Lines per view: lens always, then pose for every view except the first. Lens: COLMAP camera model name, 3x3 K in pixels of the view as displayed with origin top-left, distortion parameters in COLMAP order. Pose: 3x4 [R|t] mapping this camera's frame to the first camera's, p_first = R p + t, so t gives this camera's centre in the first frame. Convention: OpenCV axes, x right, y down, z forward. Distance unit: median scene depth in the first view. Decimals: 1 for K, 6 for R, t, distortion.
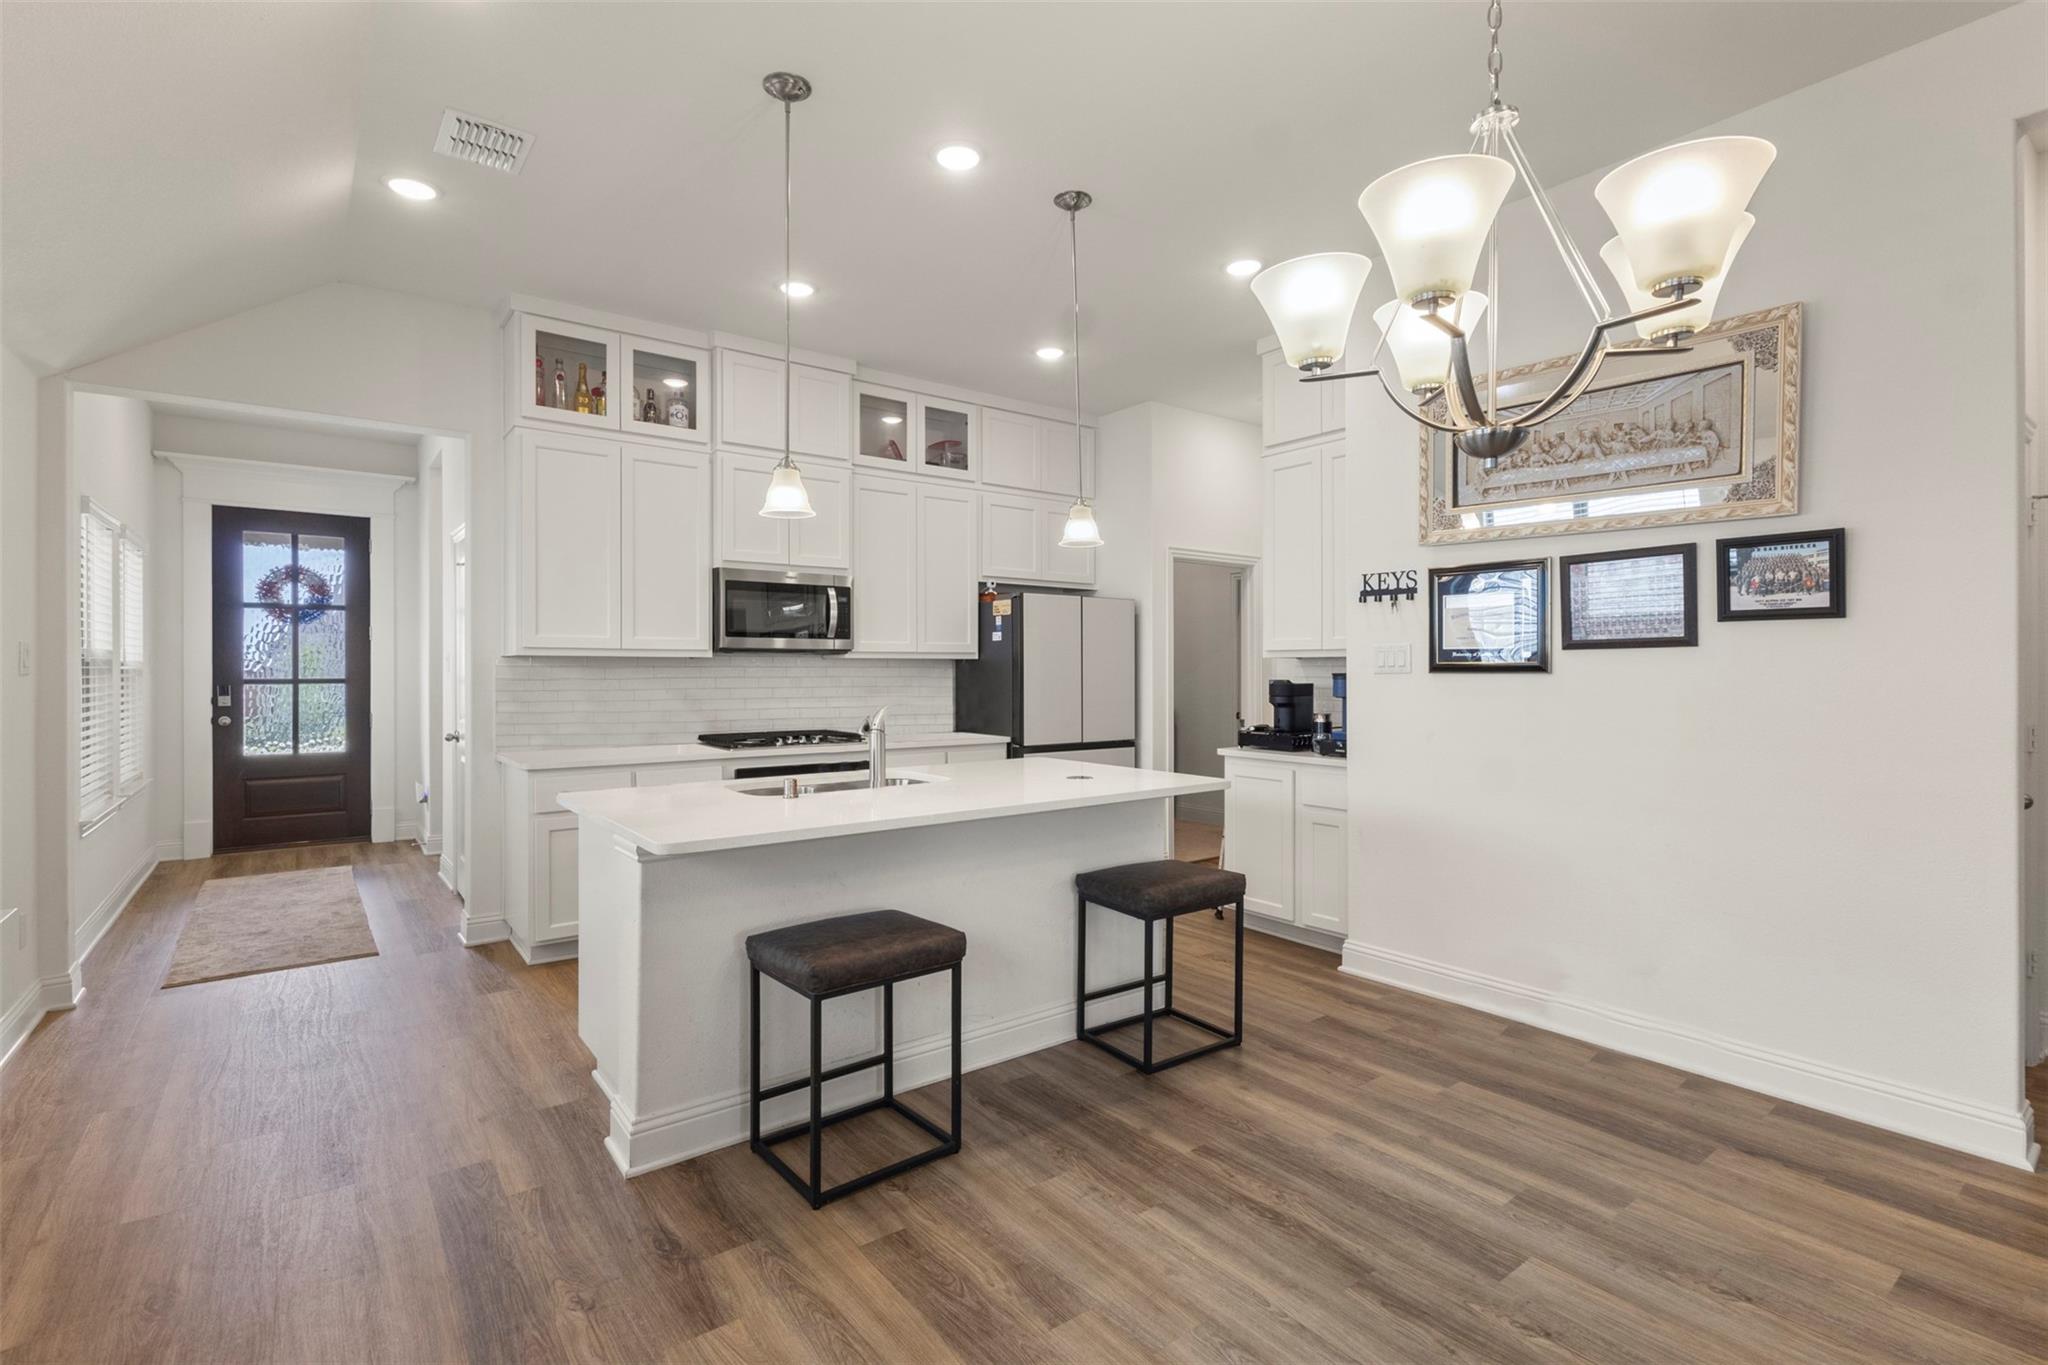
lens RADIAL K [[933.2, 0, 1016.8], [0, 933.2, 664.4], [0, 0, 1]] dist [-0.000909, 0.001120]
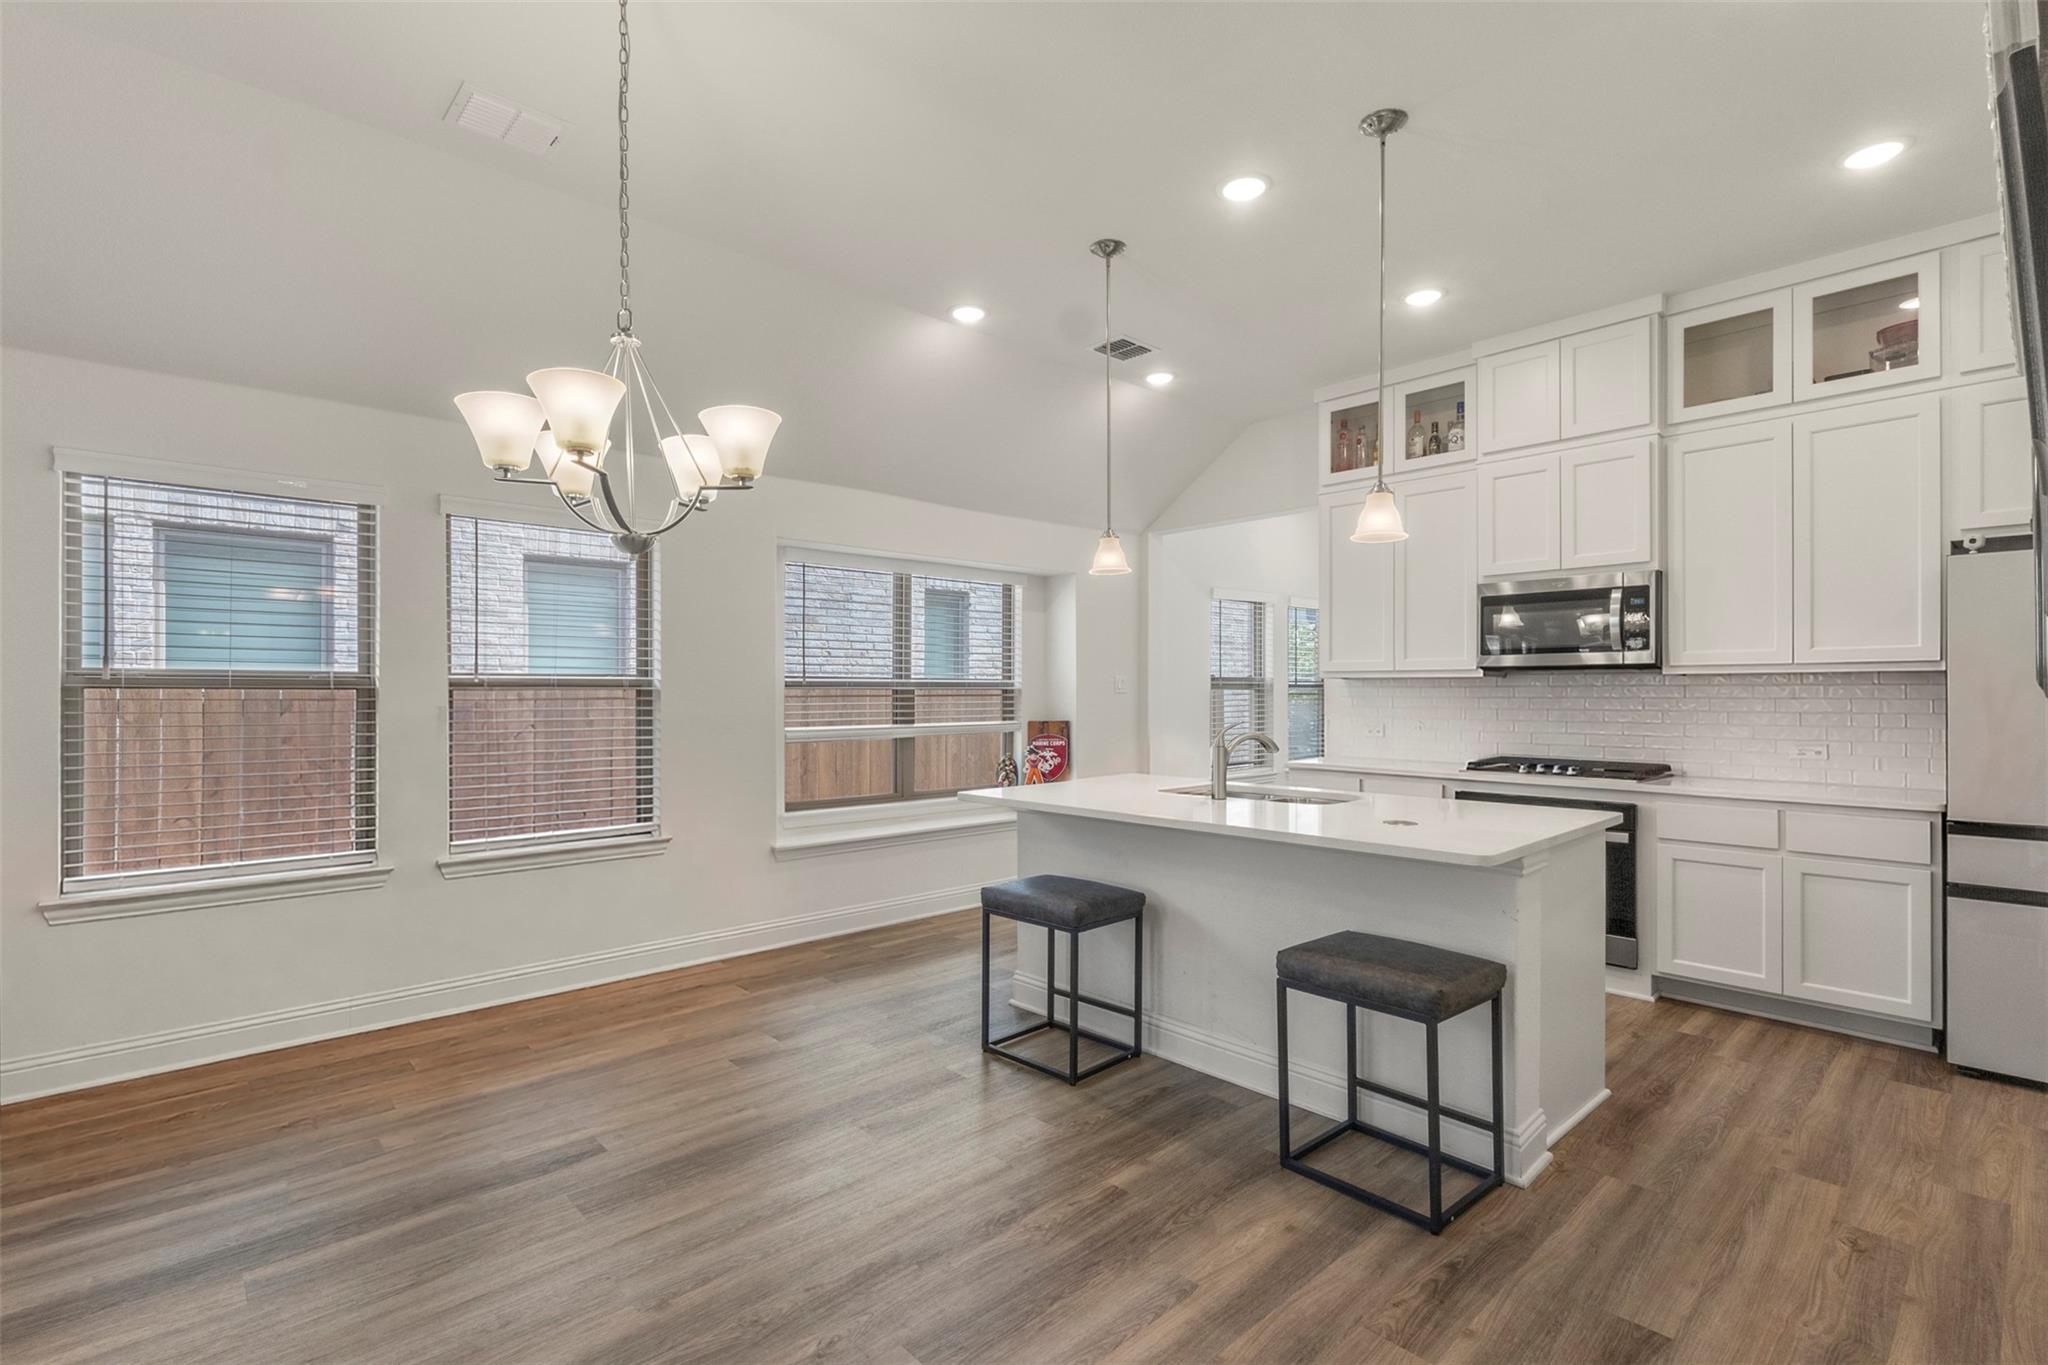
lens RADIAL K [[933.2, 0, 1030.8], [0, 933.2, 701.6], [0, 0, 1]] dist [-0.000909, 0.001120]
pose [[0.114323, 0.010846, -0.993384, 0.884321], [0.013571, 0.999830, 0.012478, -0.001245], [0.993351, -0.014907, 0.114156, 0.623065]]
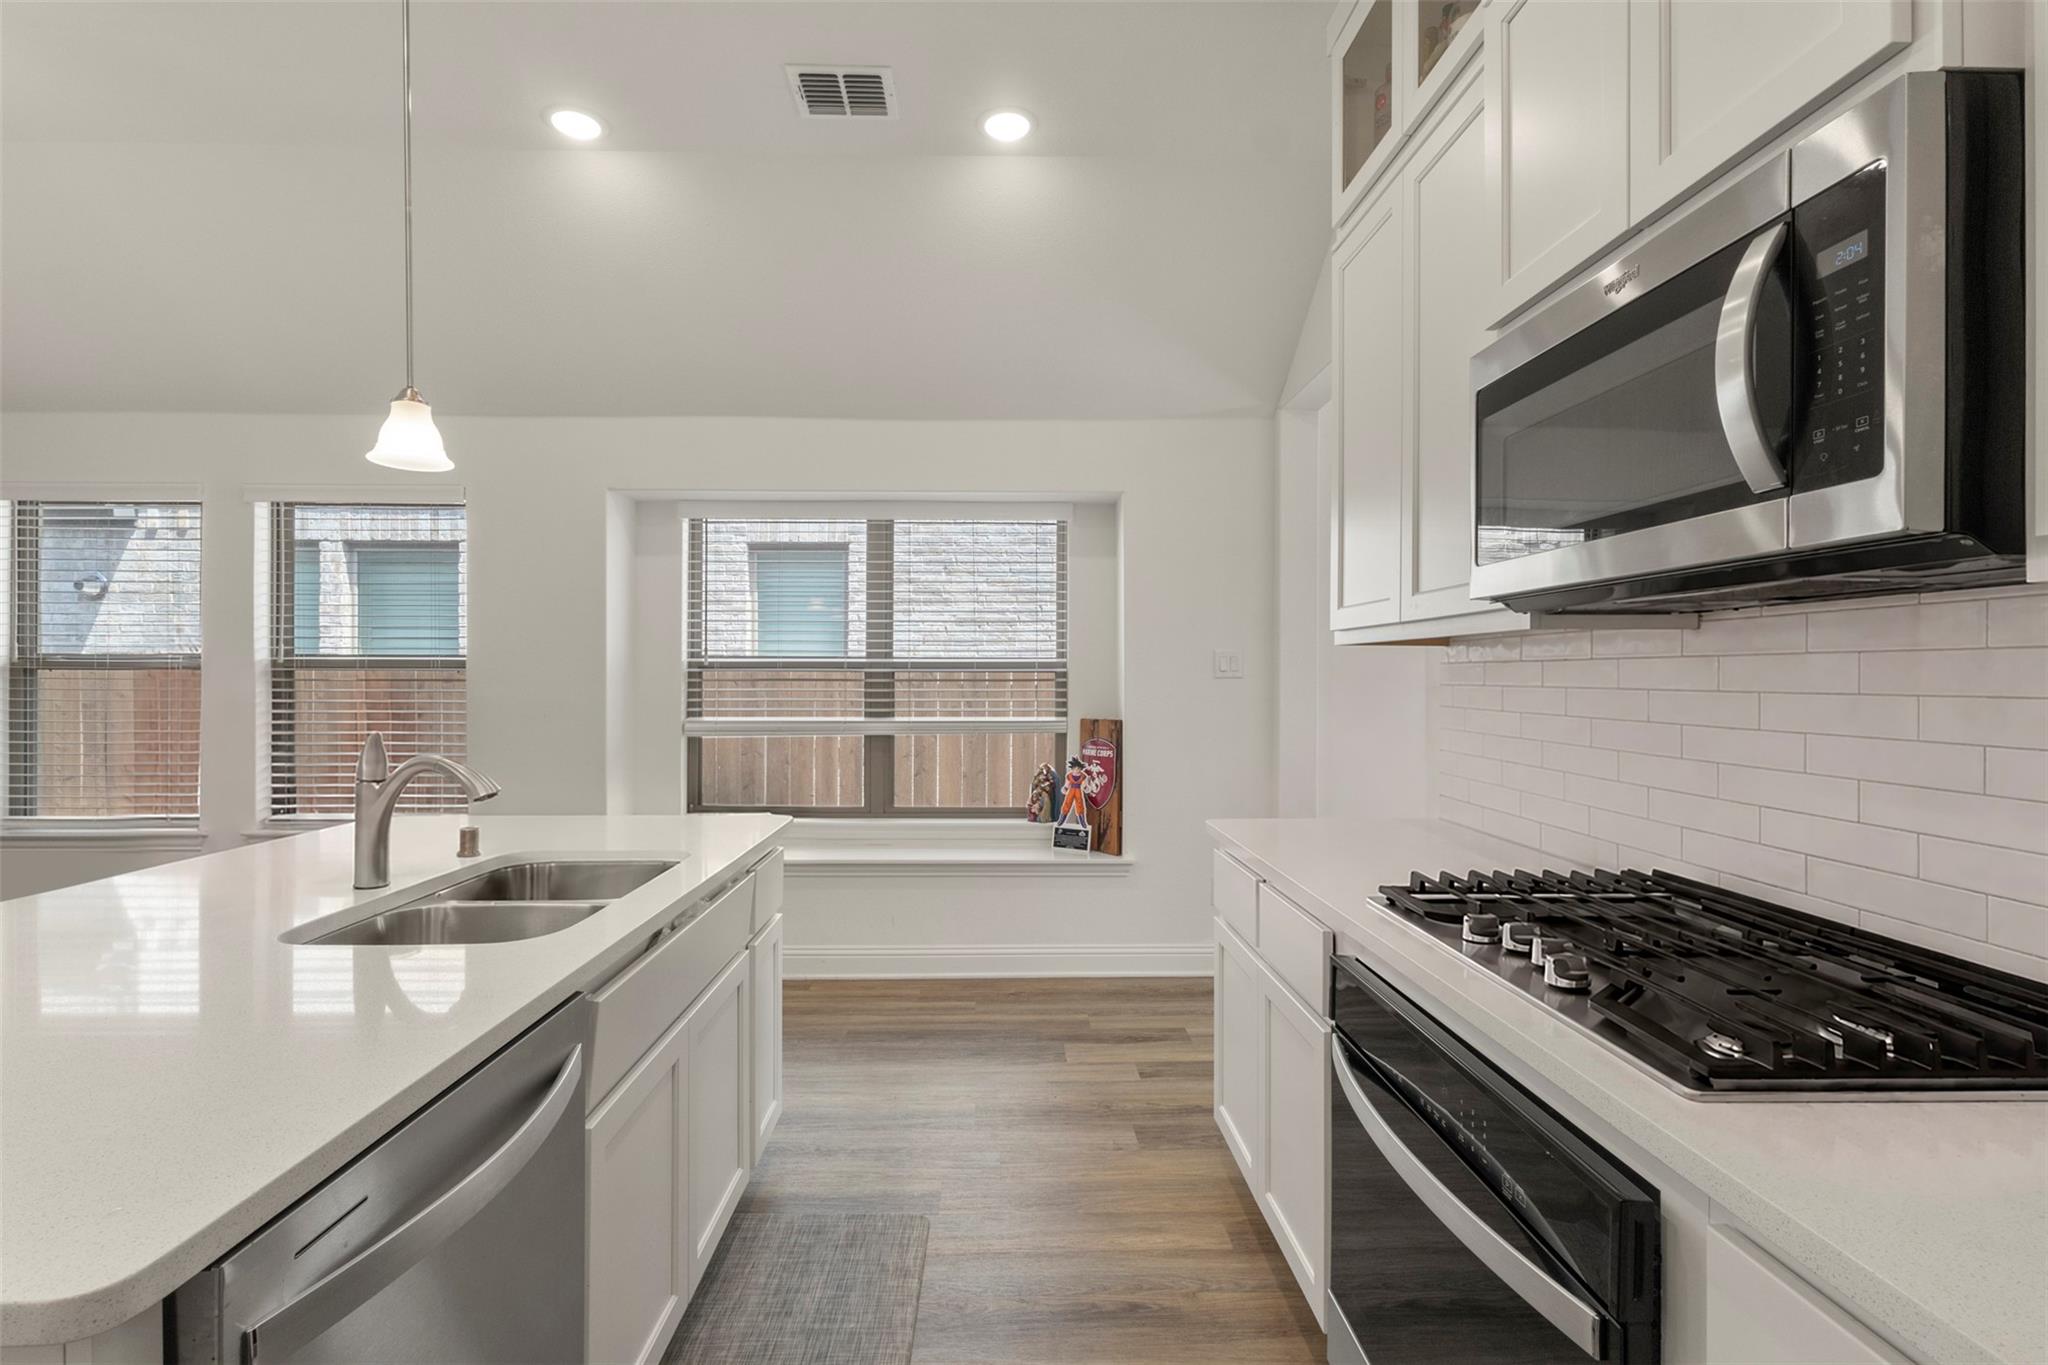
lens RADIAL K [[933.2, 0, 1027.5], [0, 933.2, 682.7], [0, 0, 1]] dist [-0.000909, 0.001120]
pose [[-0.573152, 0.005533, -0.819431, 0.069708], [0.007500, 0.999971, 0.001506, 0.010181], [0.819415, -0.005283, -0.573177, 1.551689]]
